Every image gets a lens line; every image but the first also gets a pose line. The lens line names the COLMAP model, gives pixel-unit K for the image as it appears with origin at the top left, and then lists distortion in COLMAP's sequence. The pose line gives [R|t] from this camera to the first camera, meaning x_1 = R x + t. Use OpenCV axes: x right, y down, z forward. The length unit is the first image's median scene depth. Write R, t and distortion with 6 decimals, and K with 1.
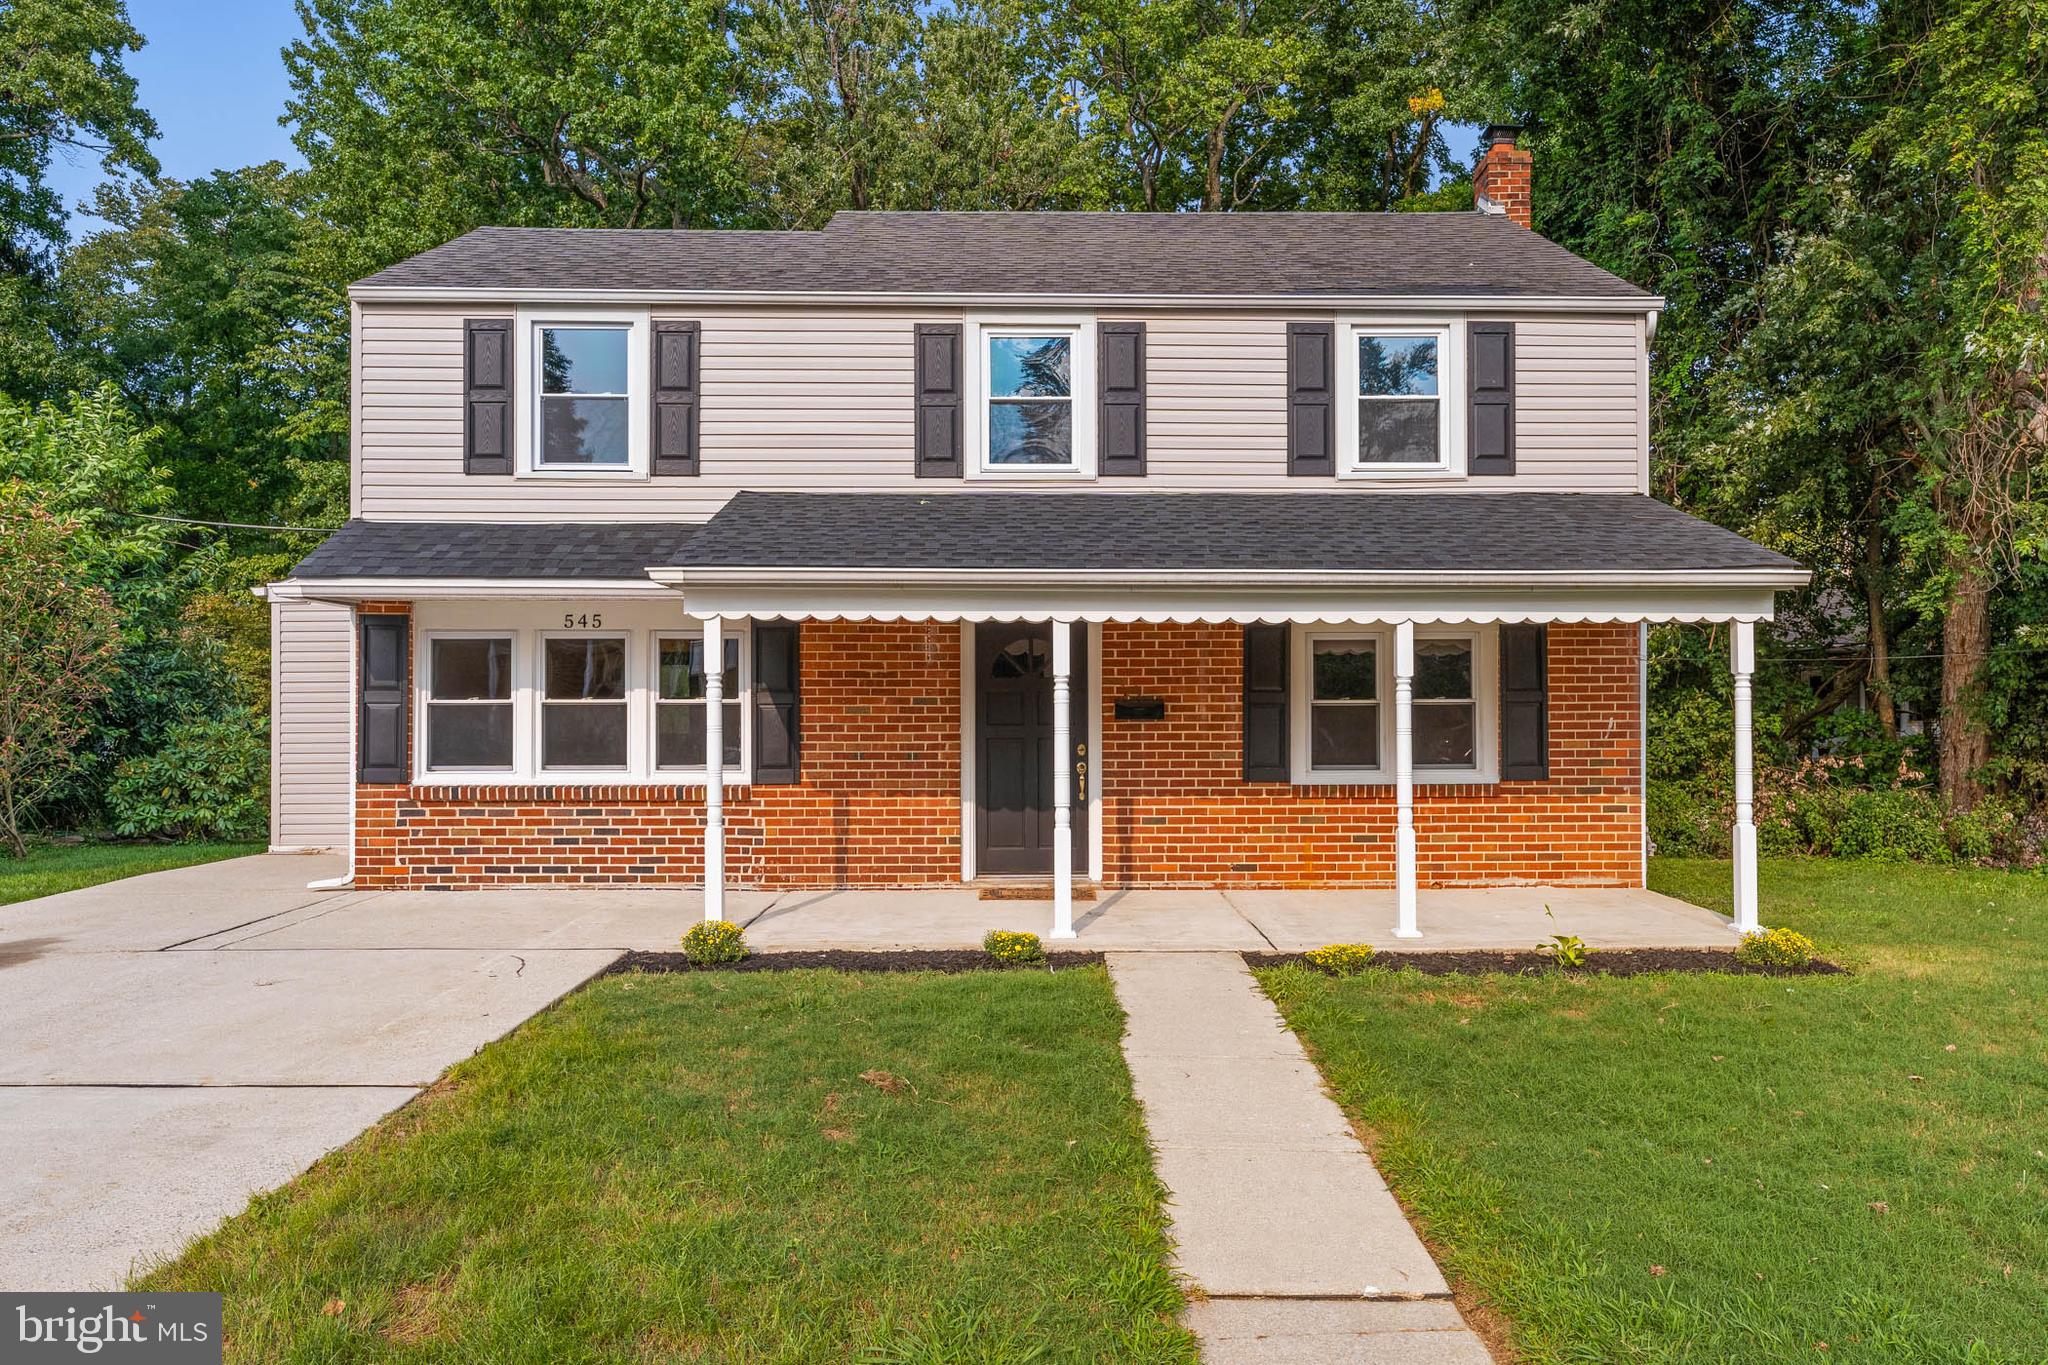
lens RADIAL K [[1303.8, 0, 1029.0], [0, 1303.8, 692.7], [0, 0, 1]] dist [0.003589, -0.000224]
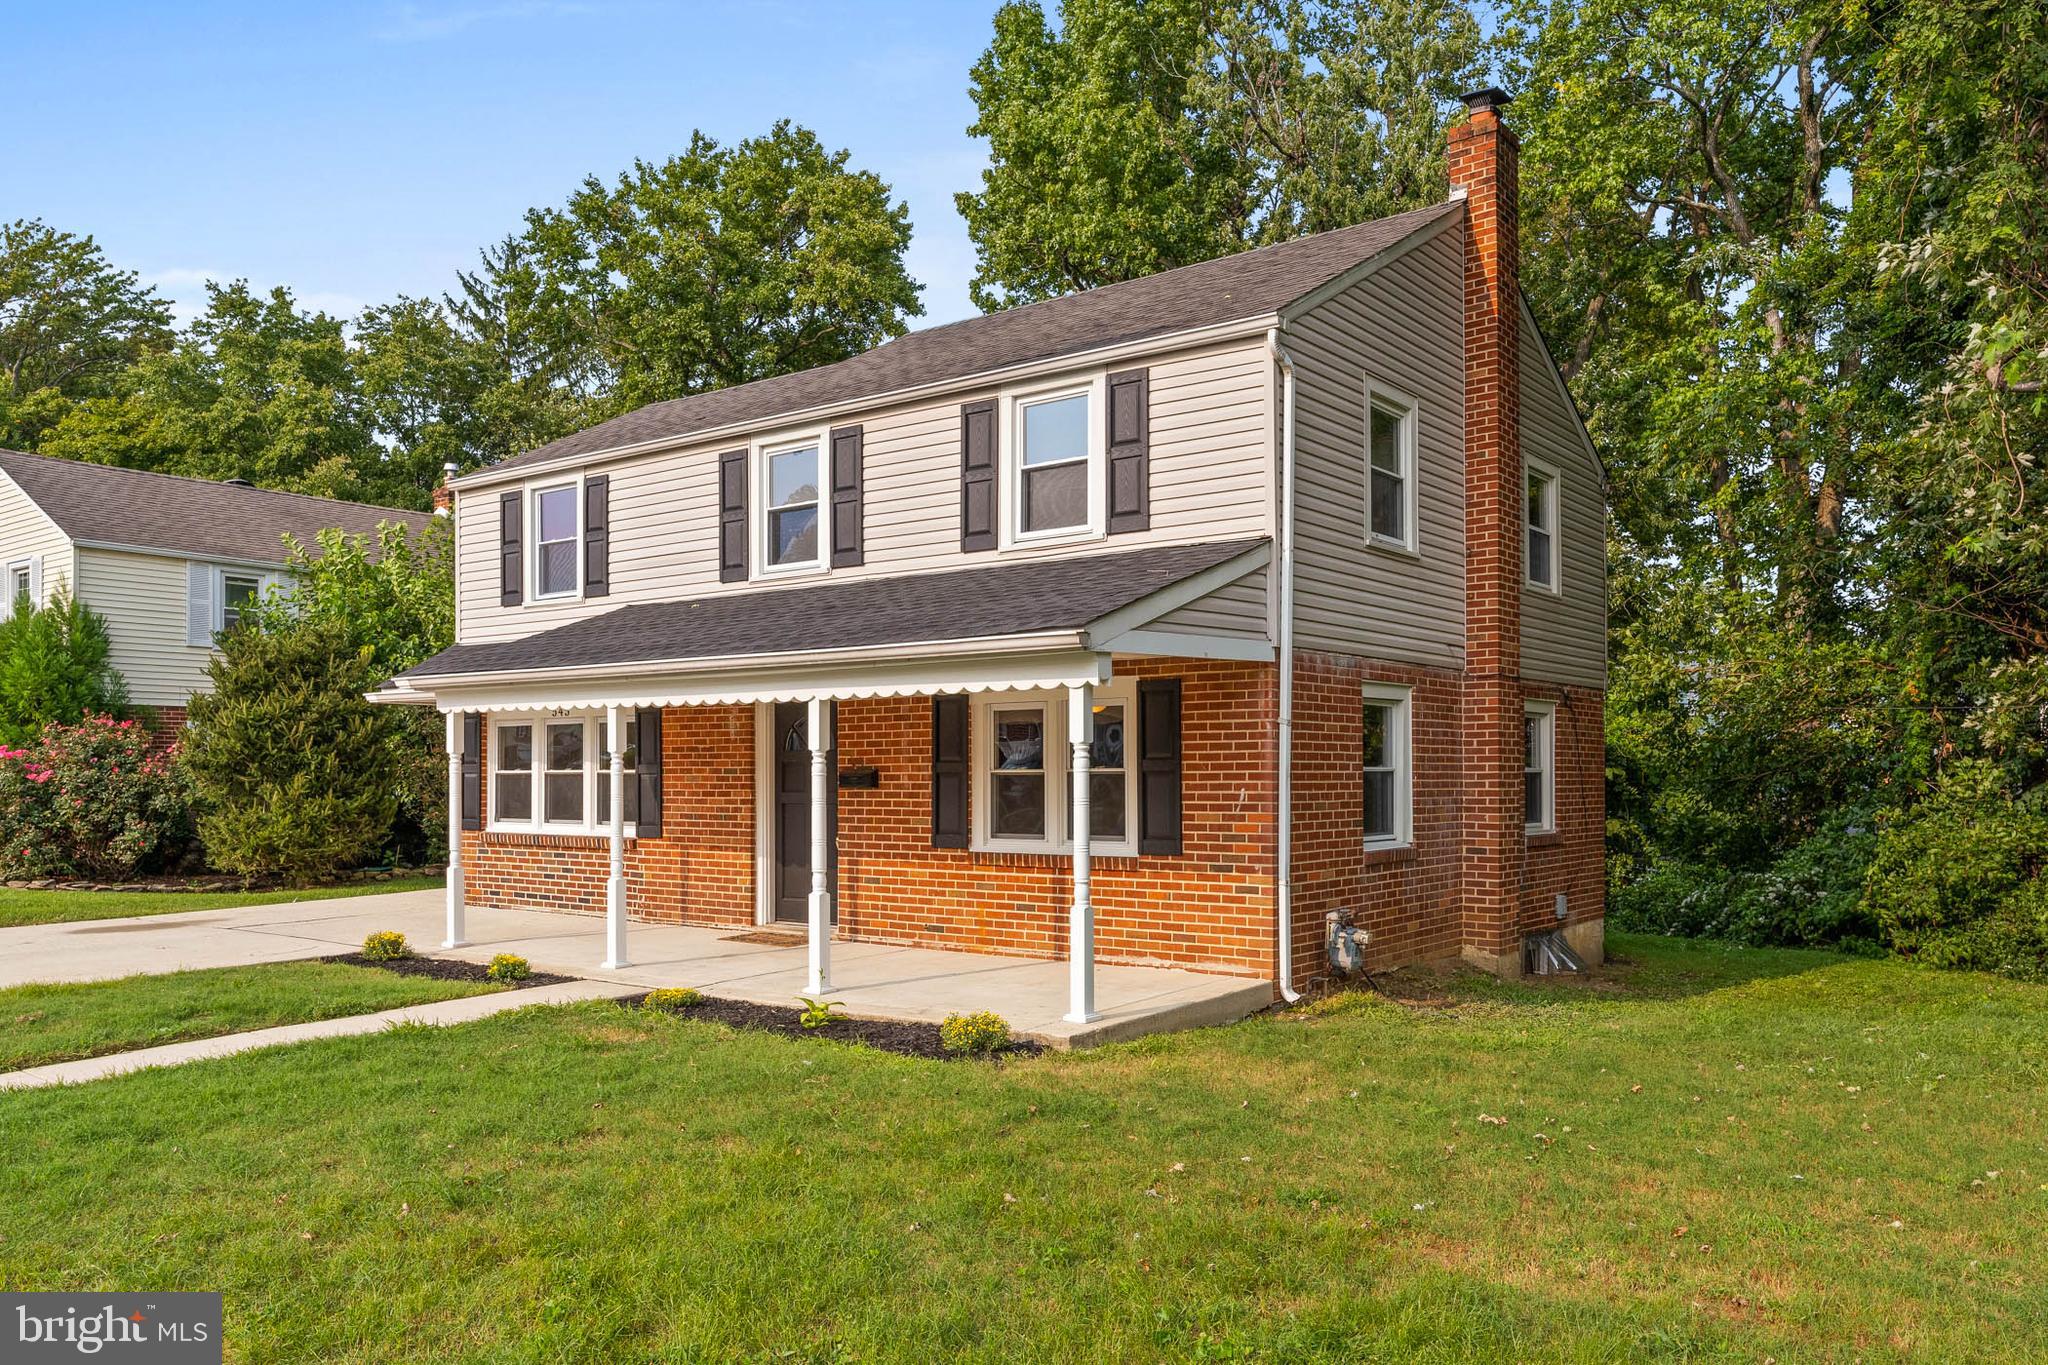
lens RADIAL K [[1574.0, 0, 968.8], [0, 1574.0, 760.0], [0, 0, 1]] dist [0.016480, 0.001433]
pose [[0.761643, -0.005819, -0.647971, 1.013062], [0.012508, 0.999905, 0.005723, -0.009181], [0.647876, -0.012464, 0.761644, 0.049616]]
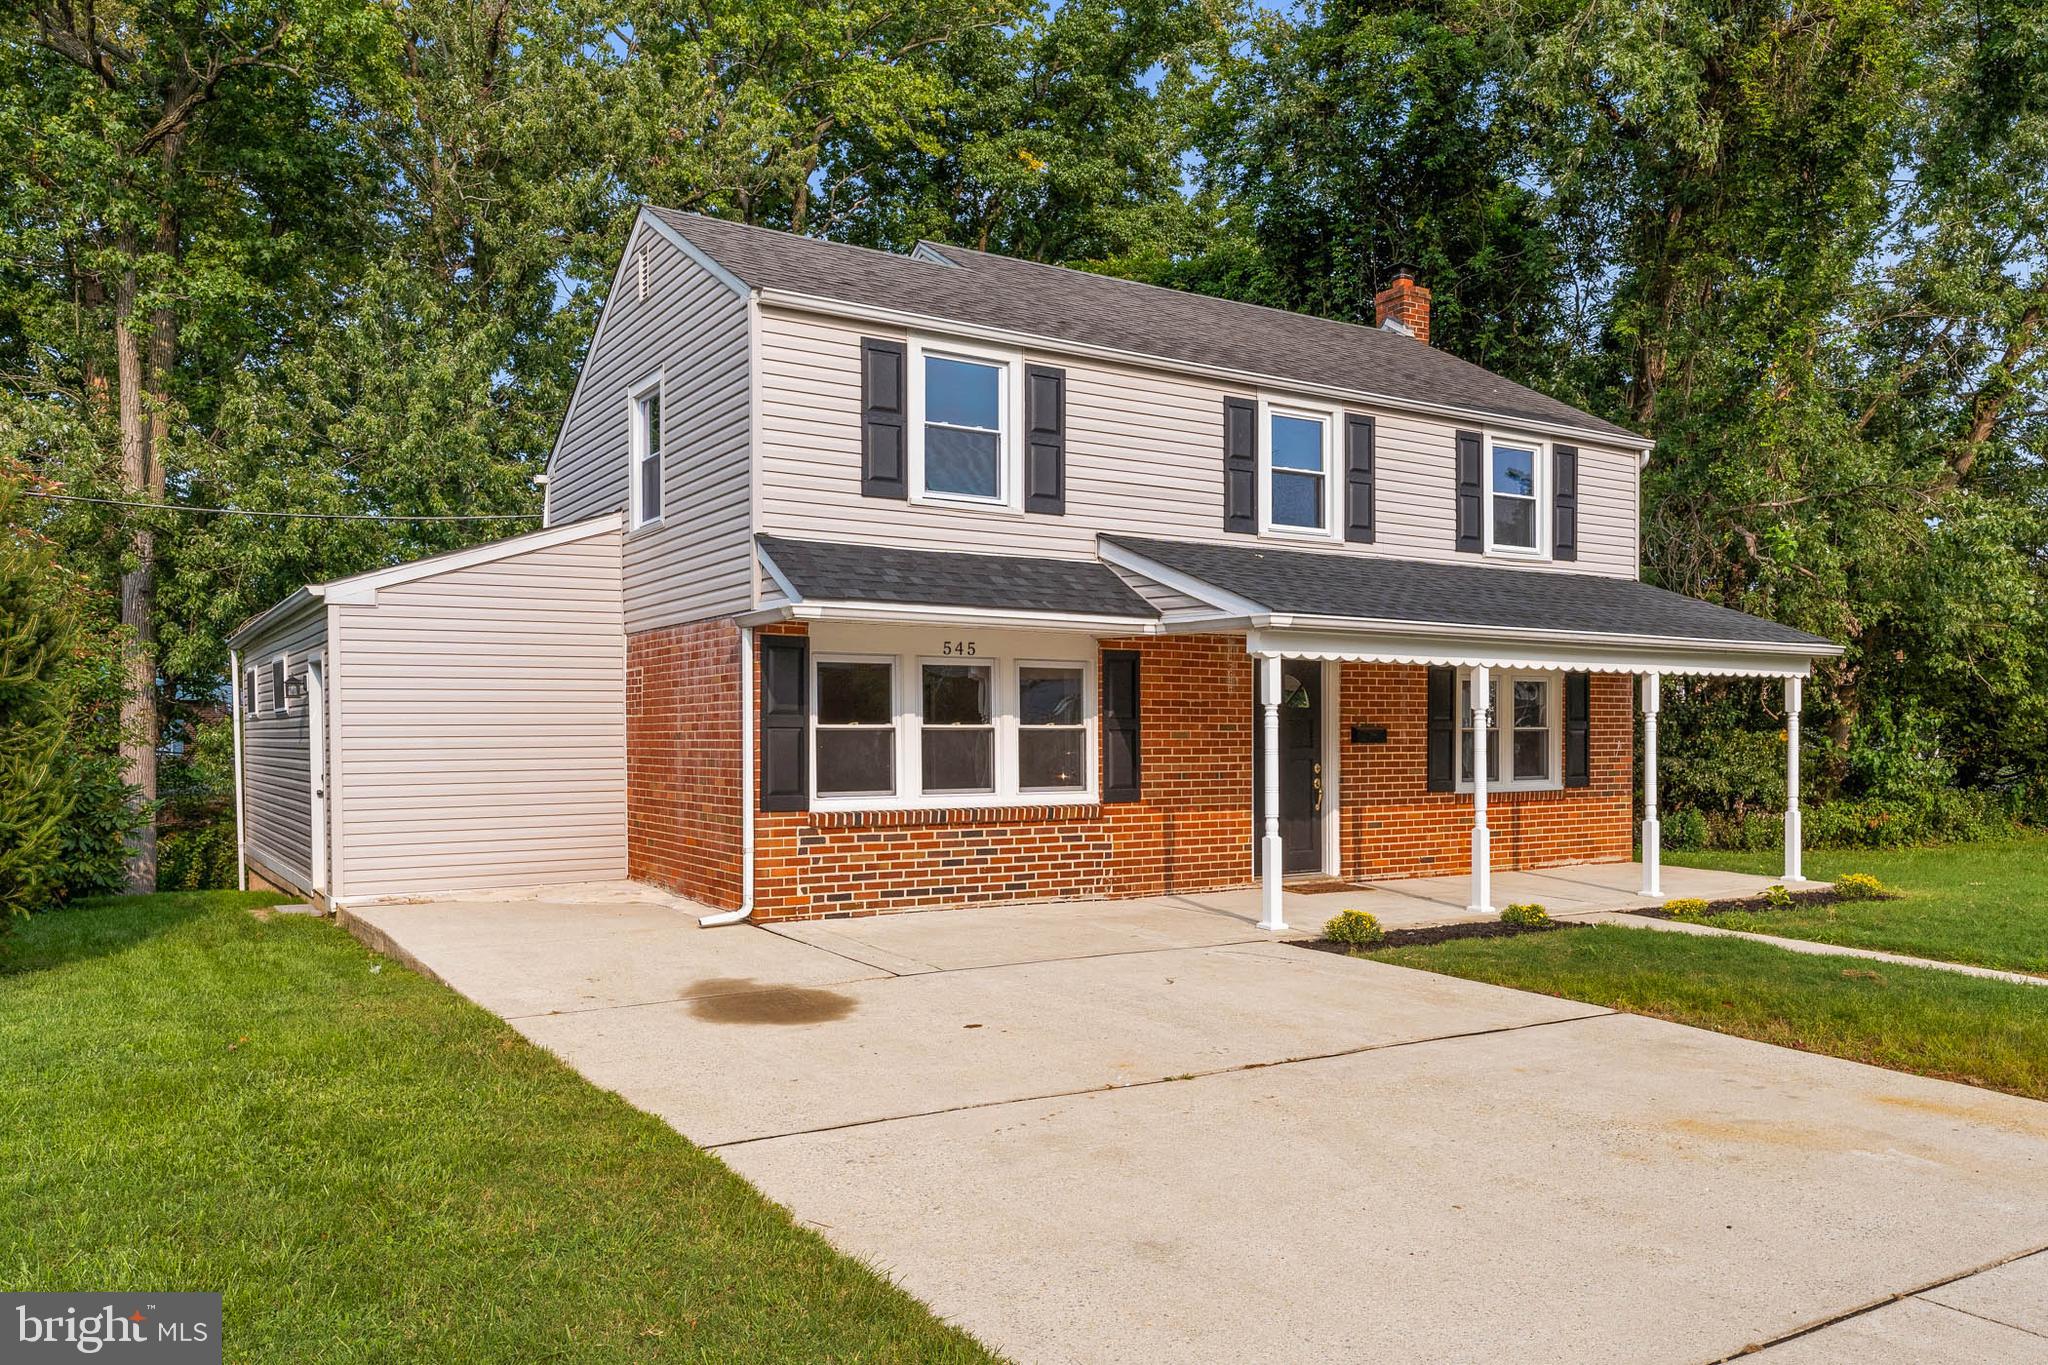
lens RADIAL K [[1430.0, 0, 1050.0], [0, 1430.0, 762.6], [0, 0, 1]] dist [0.011108, -0.009603]
pose [[0.862621, -0.009401, 0.505763, -0.852923], [-0.006594, 0.999533, 0.029825, 0.000837], [-0.505807, -0.029063, 0.862157, -0.008970]]
